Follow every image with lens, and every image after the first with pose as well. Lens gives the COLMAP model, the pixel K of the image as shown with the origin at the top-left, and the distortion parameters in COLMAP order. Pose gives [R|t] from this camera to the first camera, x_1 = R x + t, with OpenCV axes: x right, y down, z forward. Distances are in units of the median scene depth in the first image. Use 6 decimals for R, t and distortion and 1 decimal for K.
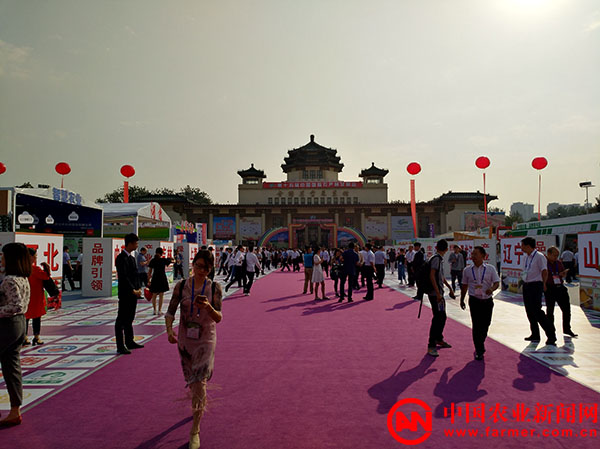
lens RADIAL K [[451.3, 0, 301.3], [0, 451.3, 236.3], [0, 0, 1]] dist [0.081766, -0.137230]
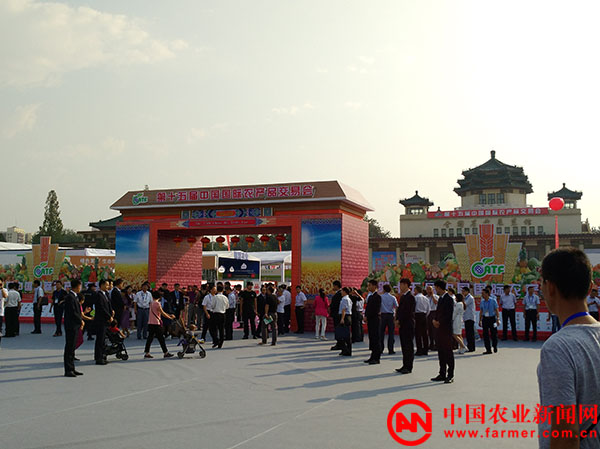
lens RADIAL K [[632.2, 0, 300.0], [0, 632.2, 224.5], [0, 0, 1]] dist [0.128903, -0.523416]
pose [[0.937421, -0.024258, -0.347352, 0.112079], [-0.000121, 0.997548, -0.069992, -0.007734], [0.348198, 0.065655, 0.935119, -0.246697]]
